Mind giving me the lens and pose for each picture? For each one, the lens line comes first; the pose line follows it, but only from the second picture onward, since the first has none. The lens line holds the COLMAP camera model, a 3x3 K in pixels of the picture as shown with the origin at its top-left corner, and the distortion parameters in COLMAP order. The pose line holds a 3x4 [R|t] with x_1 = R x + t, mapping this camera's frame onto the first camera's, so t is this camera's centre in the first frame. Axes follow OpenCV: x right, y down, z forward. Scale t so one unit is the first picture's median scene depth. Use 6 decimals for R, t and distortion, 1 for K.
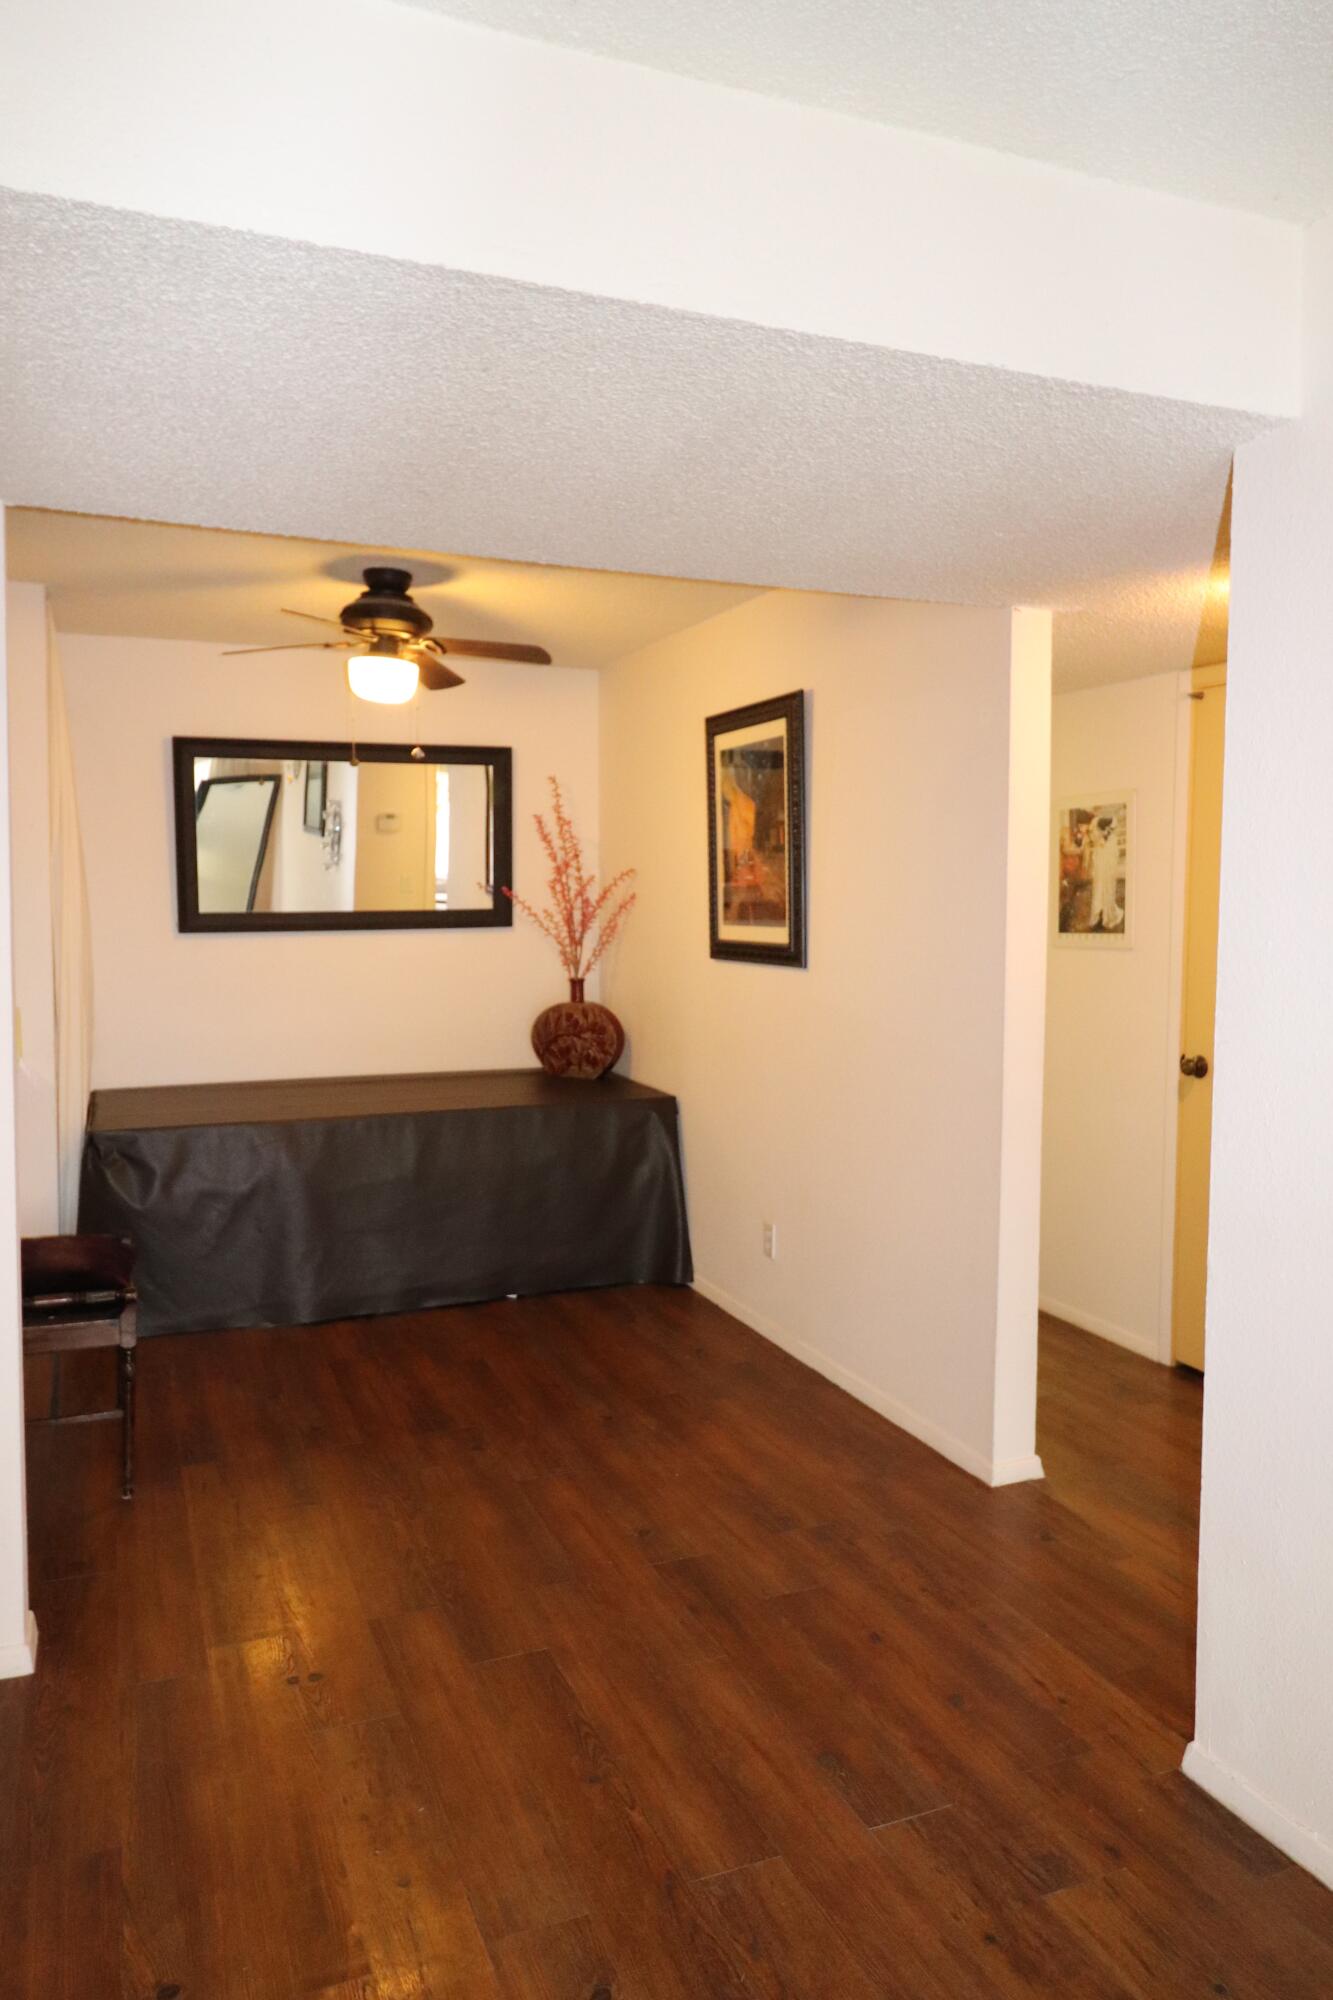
lens RADIAL K [[1366.0, 0, 665.2], [0, 1366.0, 982.2], [0, 0, 1]] dist [-0.002068, 0.001504]
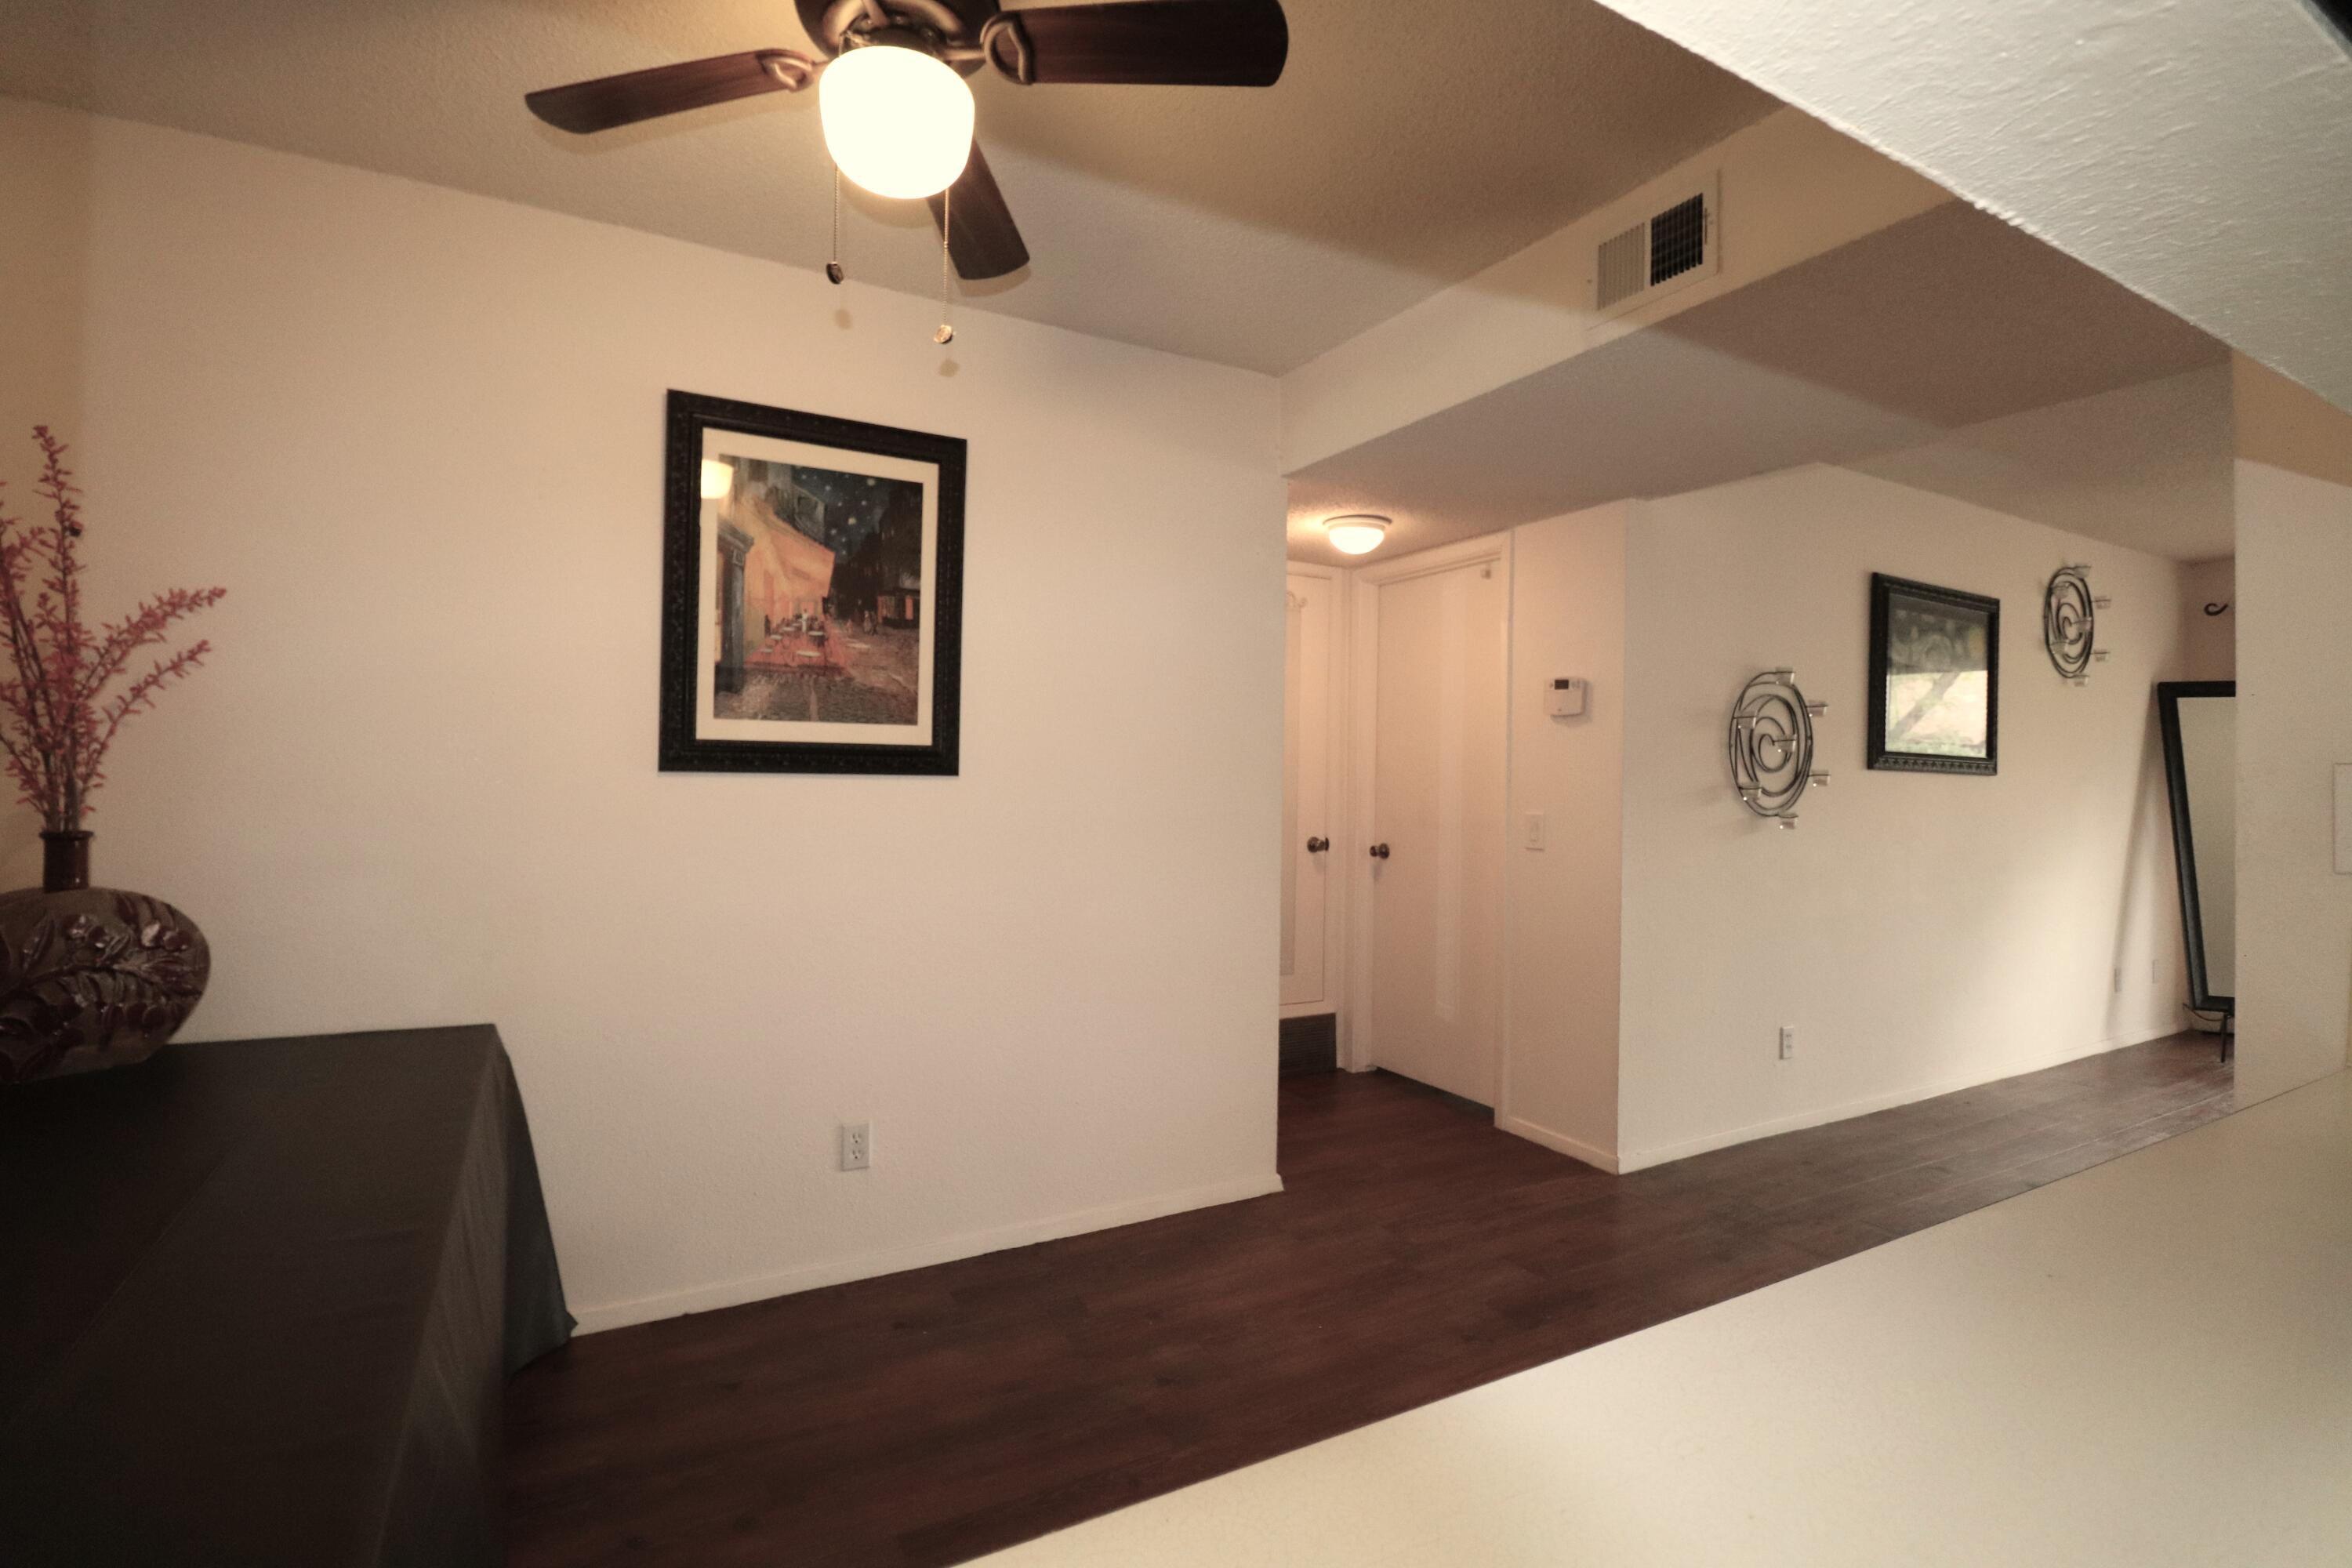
lens RADIAL K [[1080.4, 0, 1135.8], [0, 1080.4, 778.3], [0, 0, 1]] dist [-0.002354, -0.000386]
pose [[-0.104162, 0.002380, 0.994558, -0.521104], [0.049158, 0.998787, 0.002758, -0.004515], [-0.993345, 0.049178, -0.104153, 0.897974]]
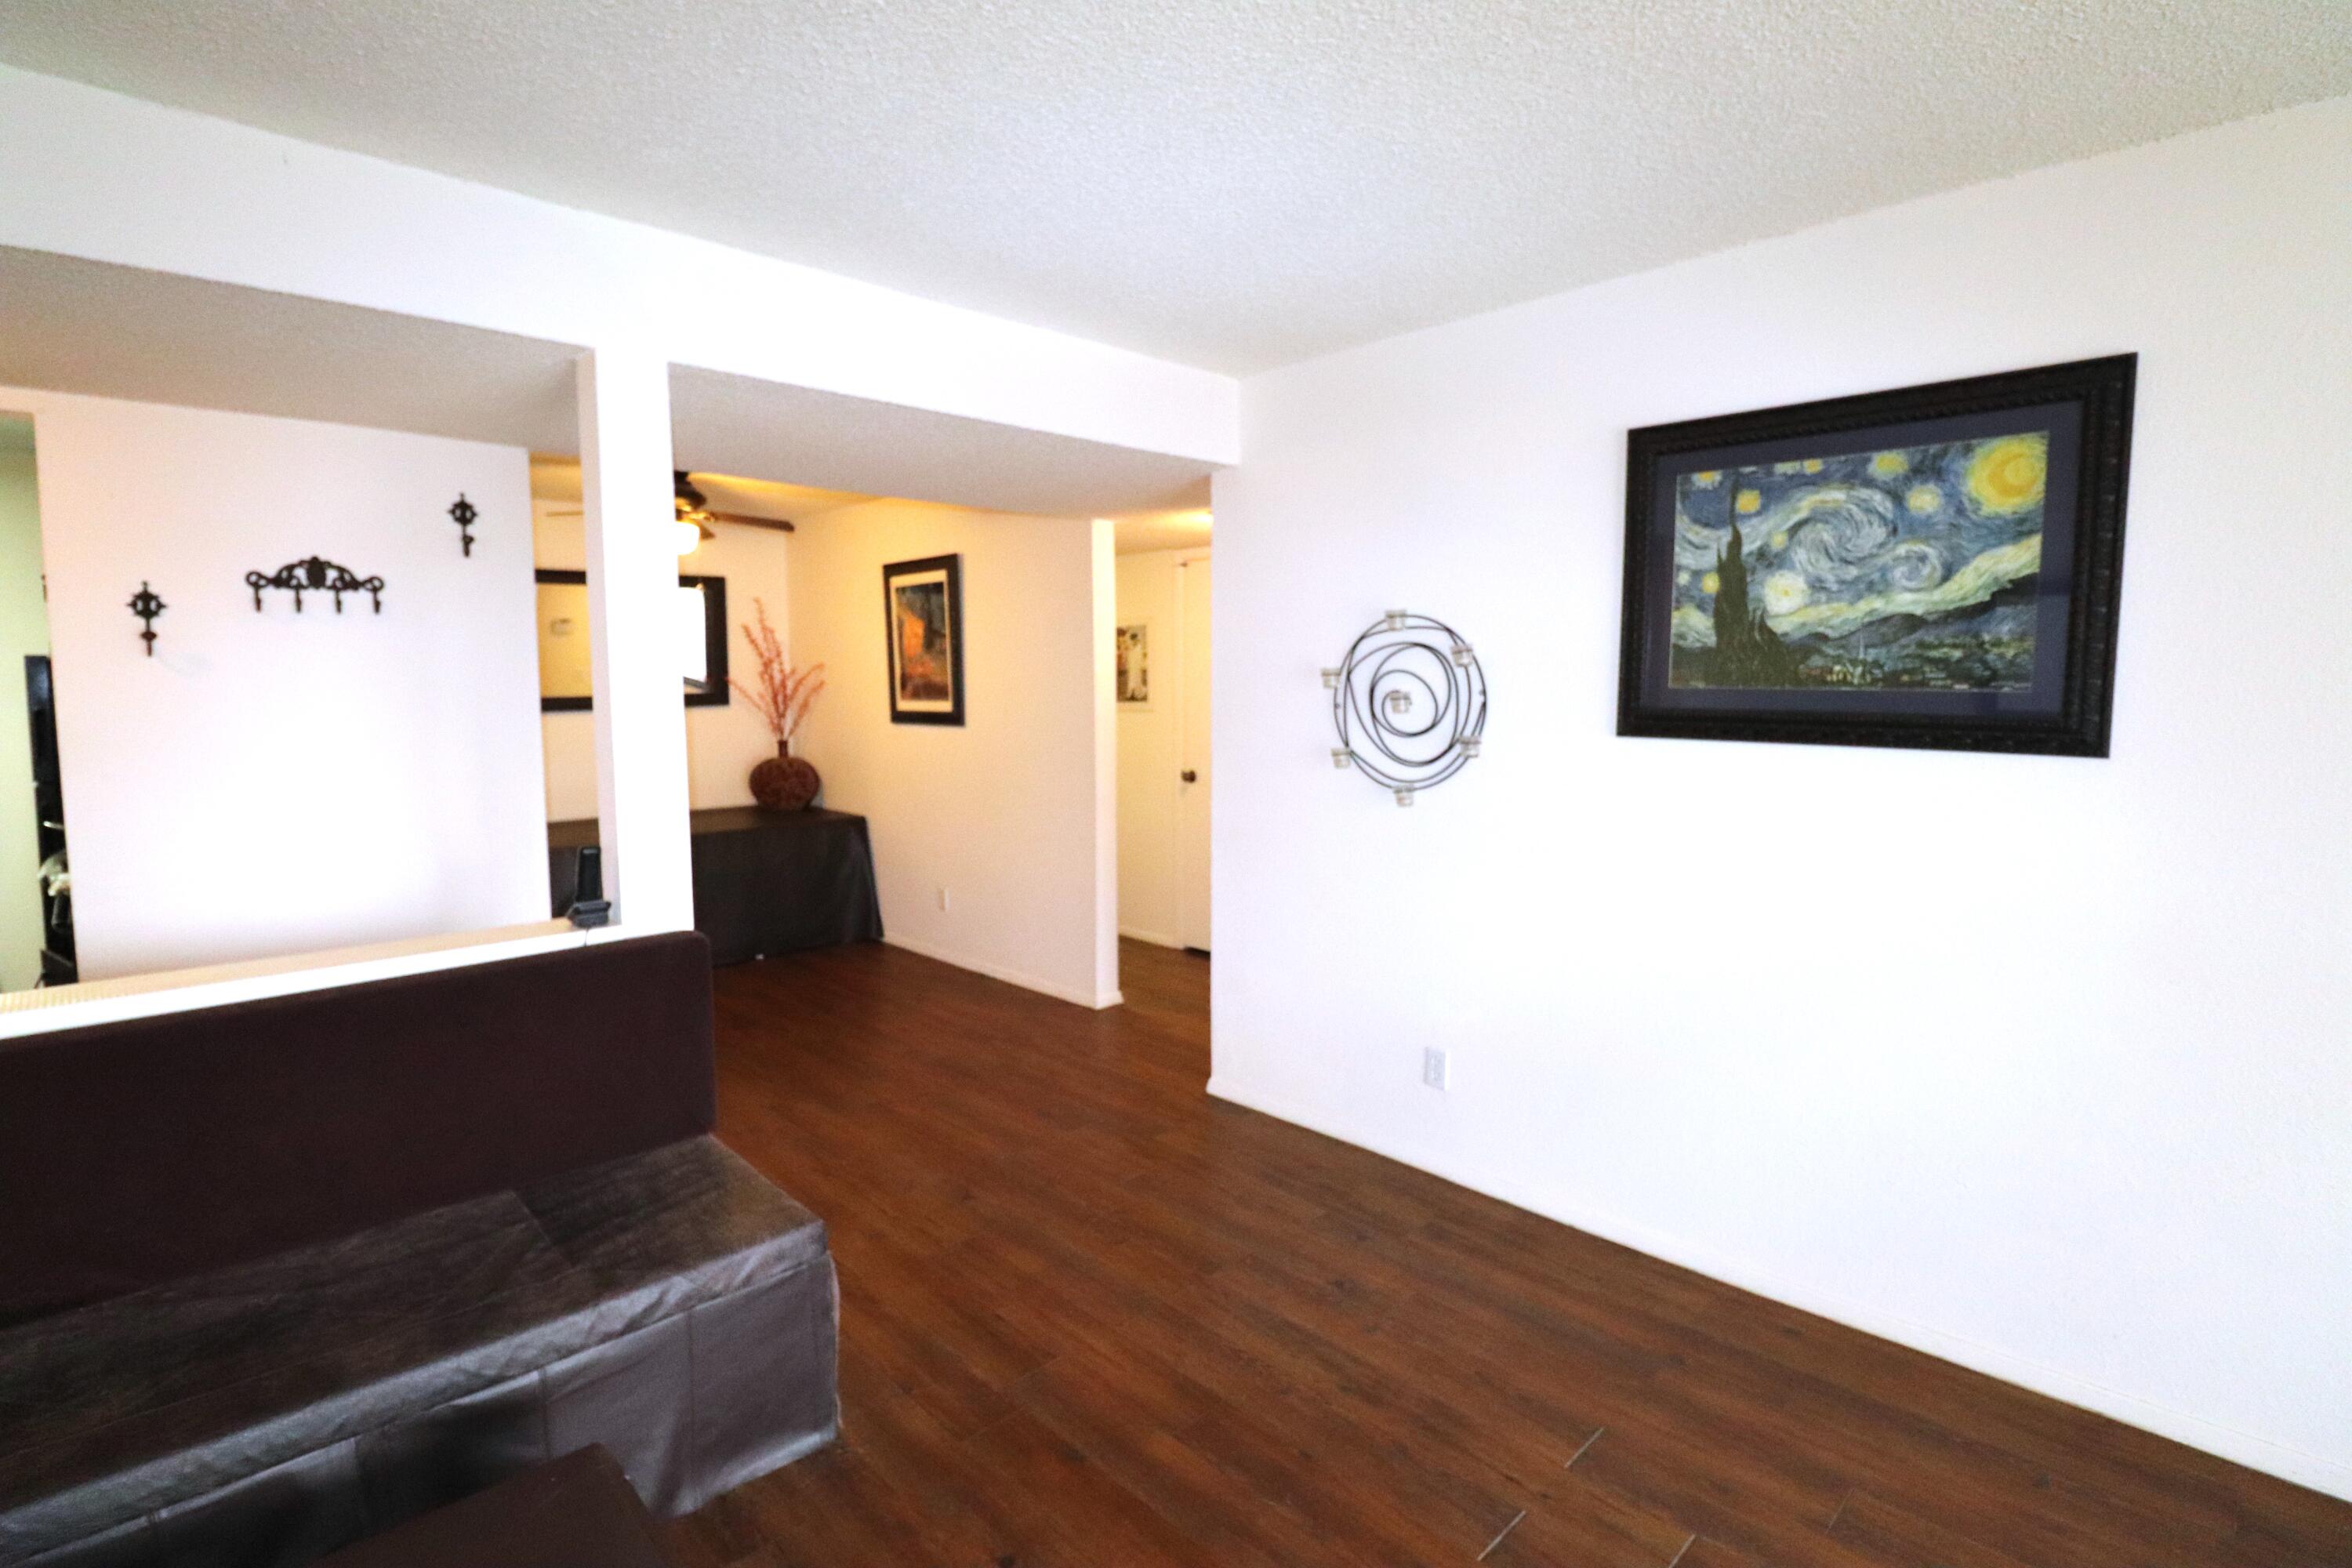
lens RADIAL K [[1110.6, 0, 1174.2], [0, 1110.6, 775.8], [0, 0, 1]] dist [-0.000879, -0.000119]
pose [[0.927905, -0.041430, 0.370506, -0.145716], [0.032791, 0.999024, 0.029588, 0.016663], [-0.371371, -0.015305, 0.928359, -0.291288]]
